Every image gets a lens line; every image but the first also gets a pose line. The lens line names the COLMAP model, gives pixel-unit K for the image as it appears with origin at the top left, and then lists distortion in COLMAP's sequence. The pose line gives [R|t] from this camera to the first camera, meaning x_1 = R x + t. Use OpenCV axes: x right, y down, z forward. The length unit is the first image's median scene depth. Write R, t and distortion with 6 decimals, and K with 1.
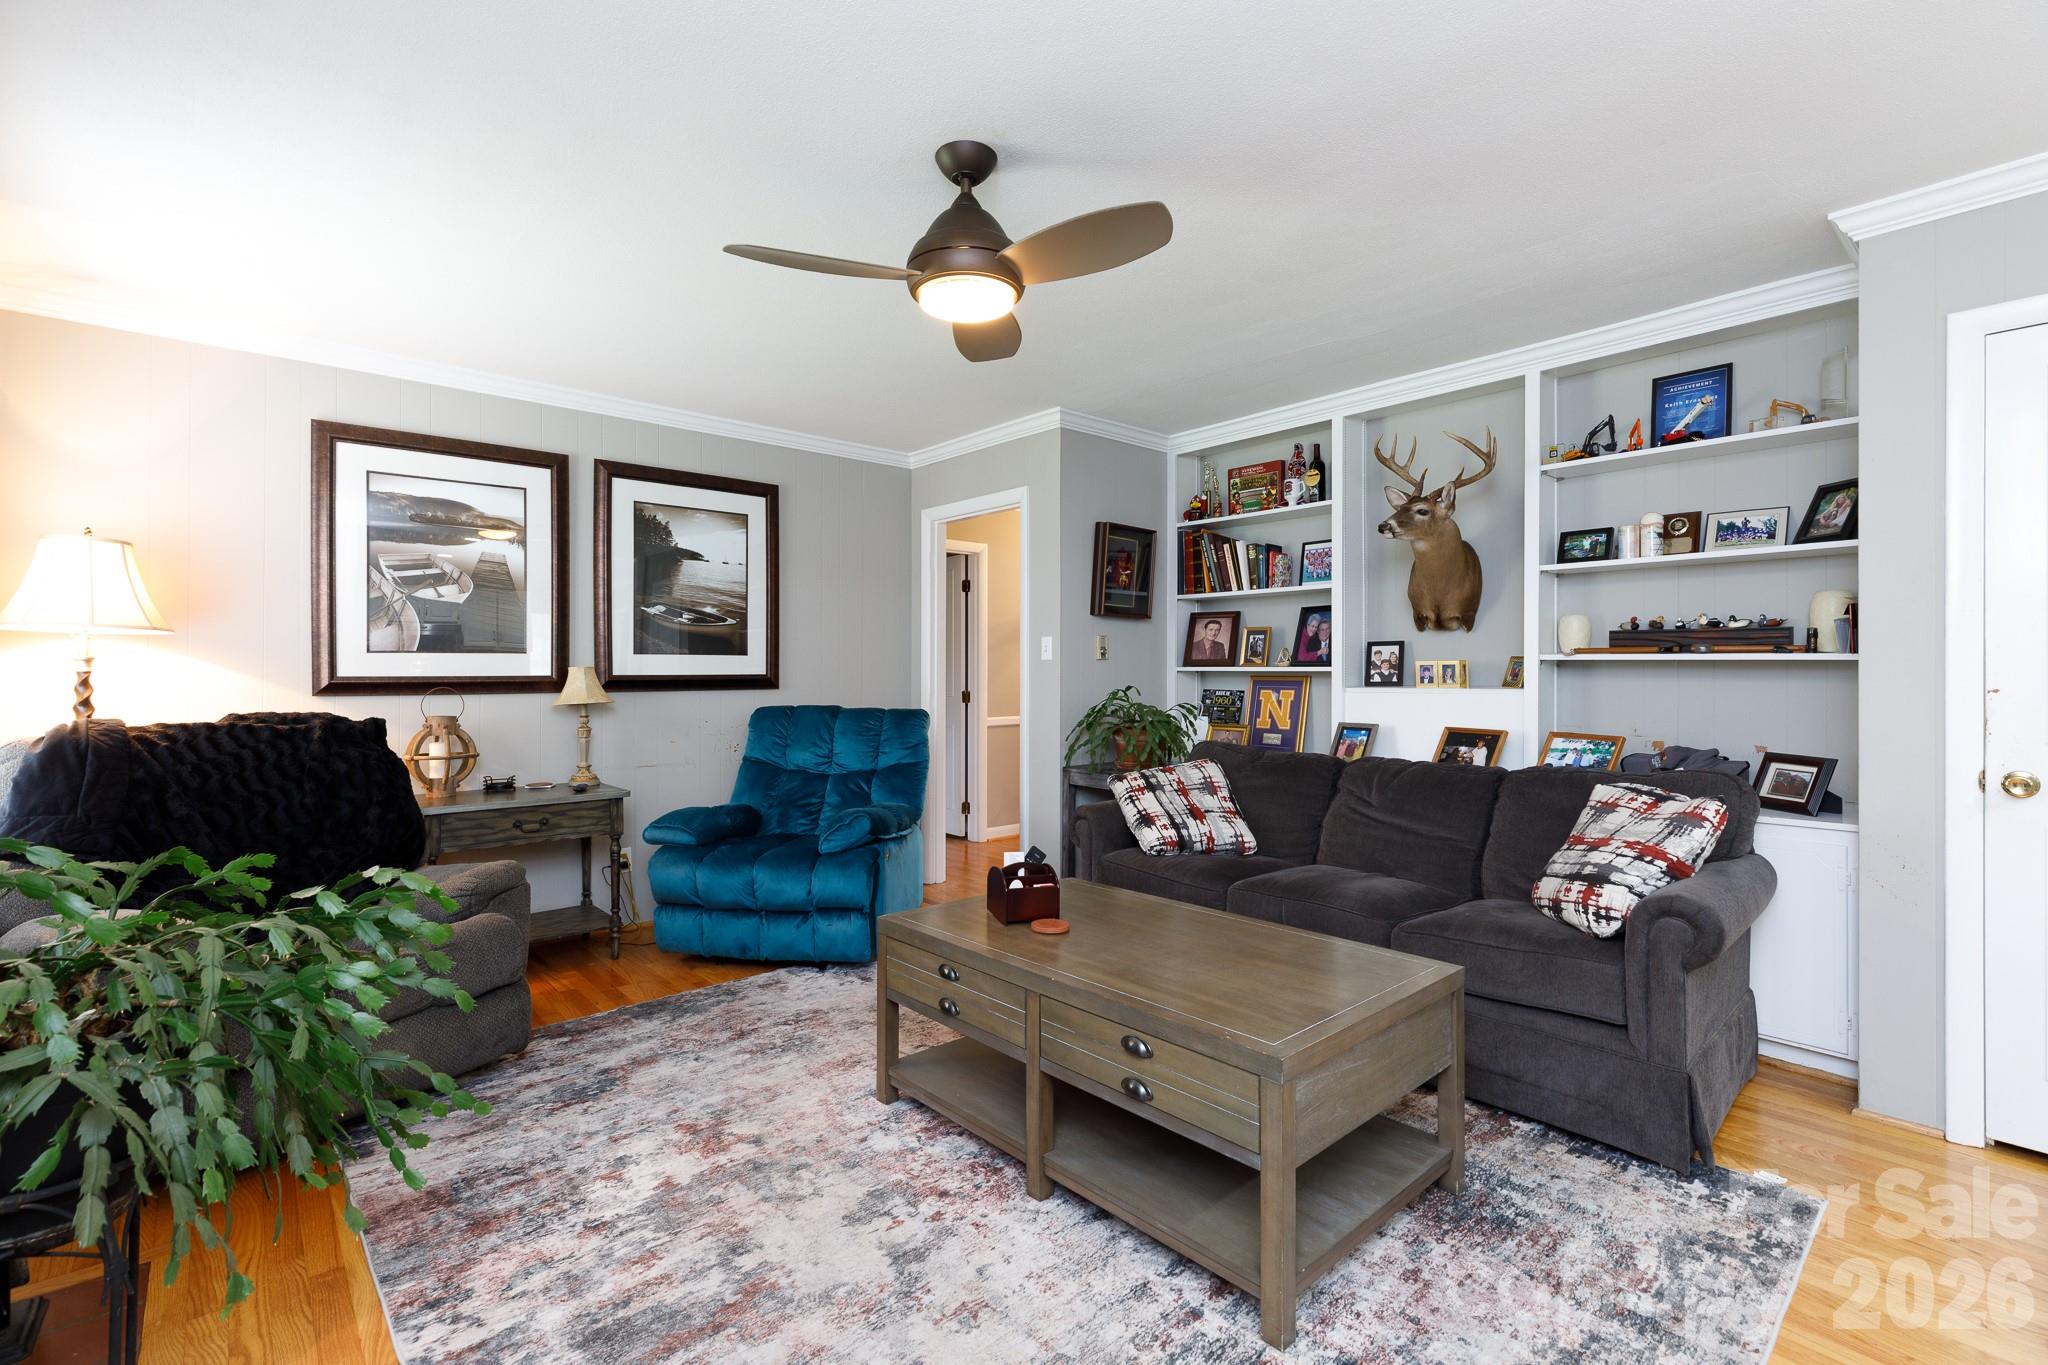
lens RADIAL K [[918.6, 0, 1018.7], [0, 918.6, 676.5], [0, 0, 1]] dist [0.005672, -0.000750]
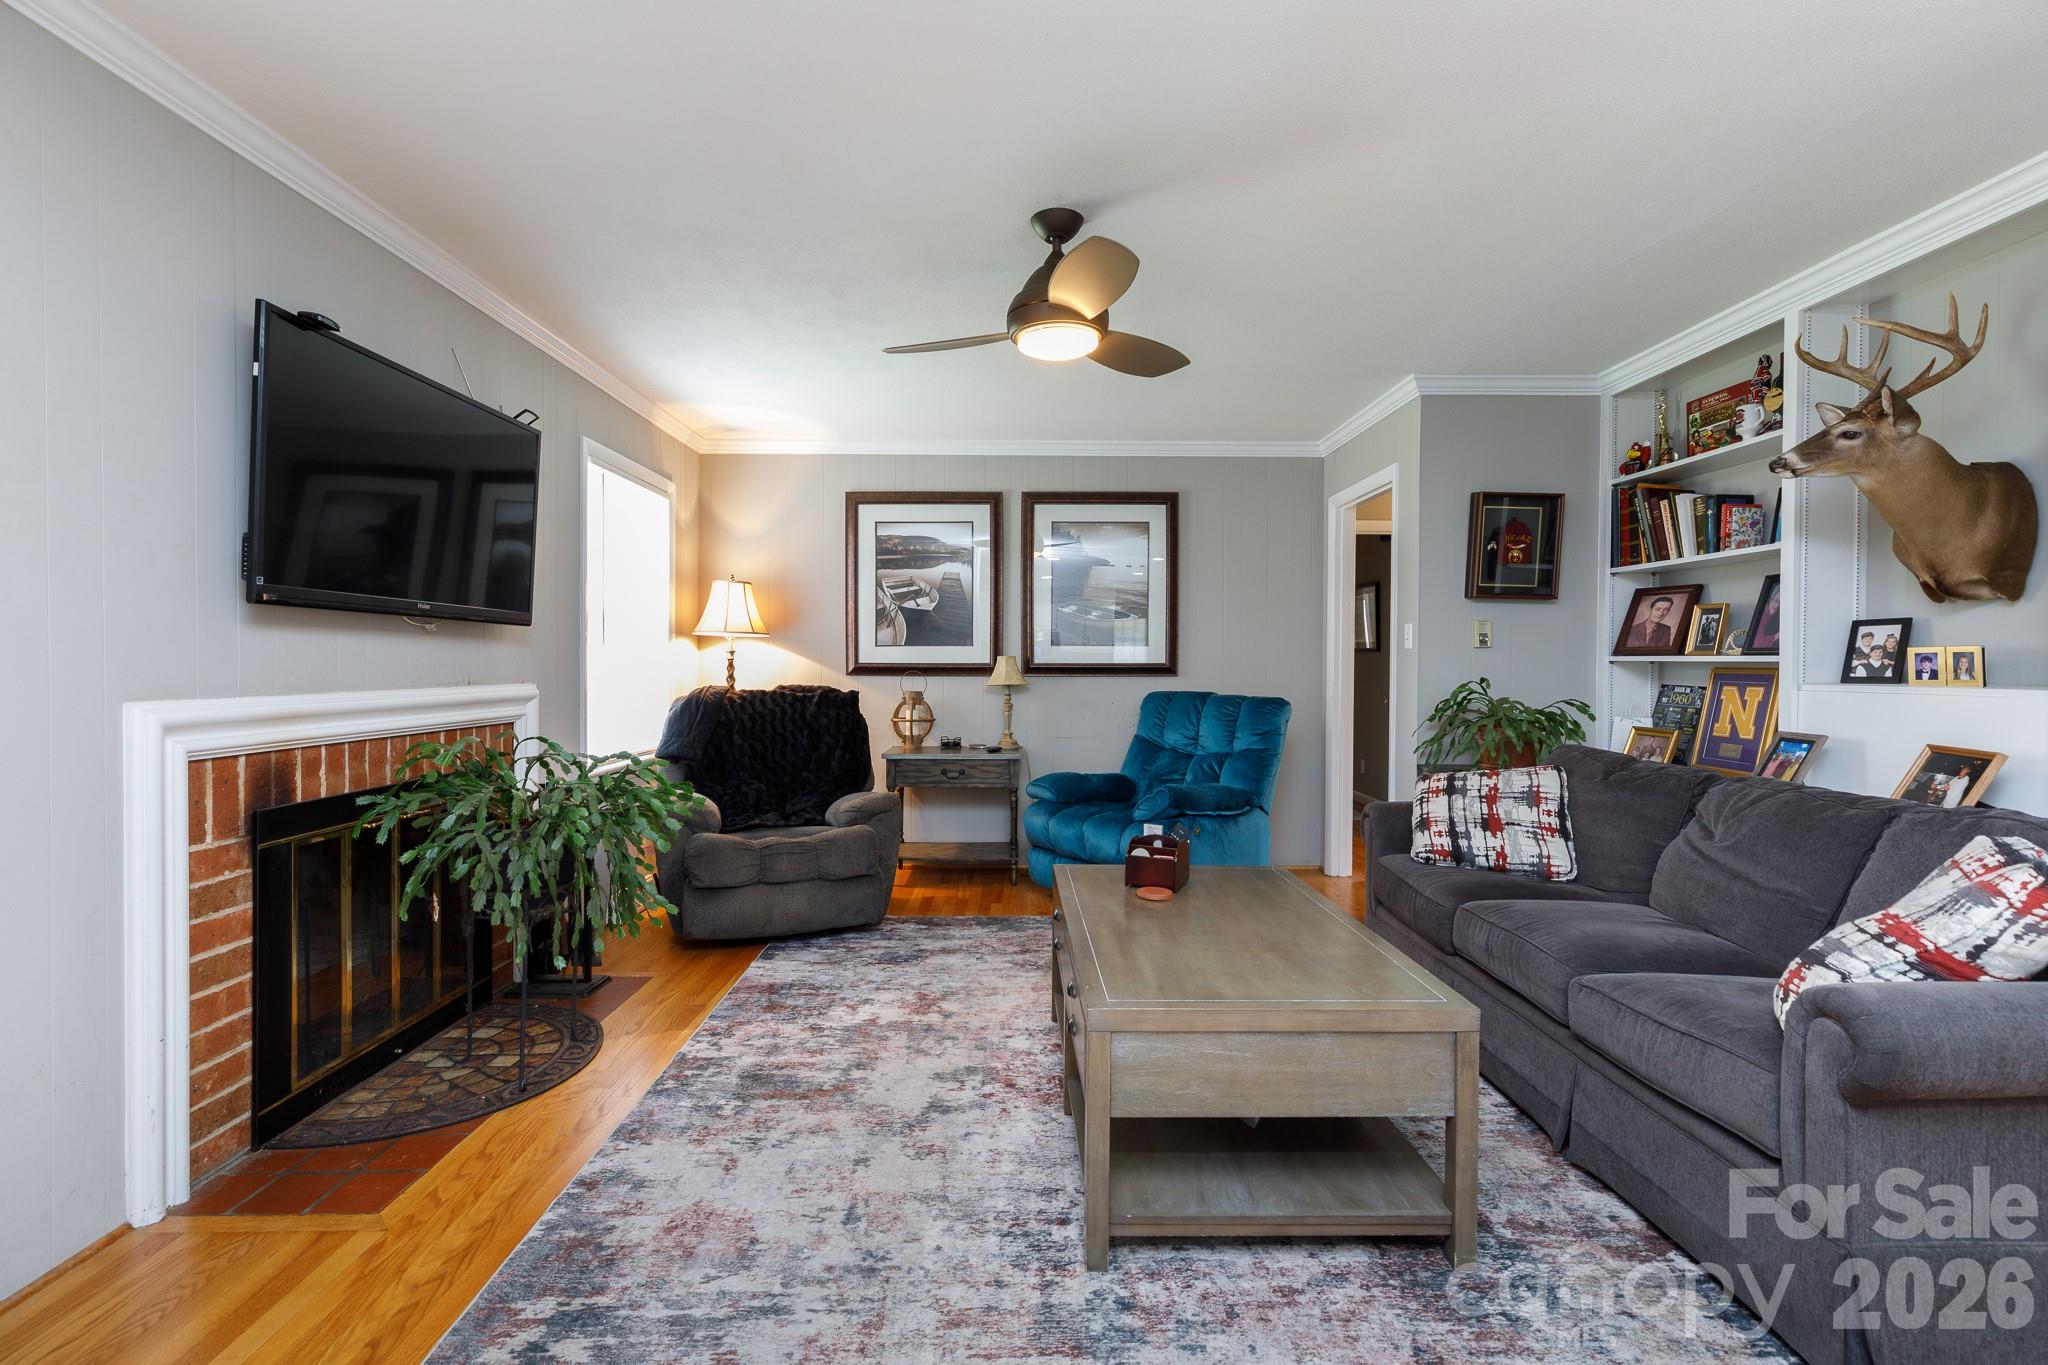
lens RADIAL K [[918.6, 0, 1019.5], [0, 918.6, 674.7], [0, 0, 1]] dist [0.005672, -0.000750]
pose [[0.753300, 0.012796, -0.657552, 0.389434], [-0.007078, 0.999911, 0.011350, 0.000703], [0.657639, -0.003896, 0.753323, 0.046416]]
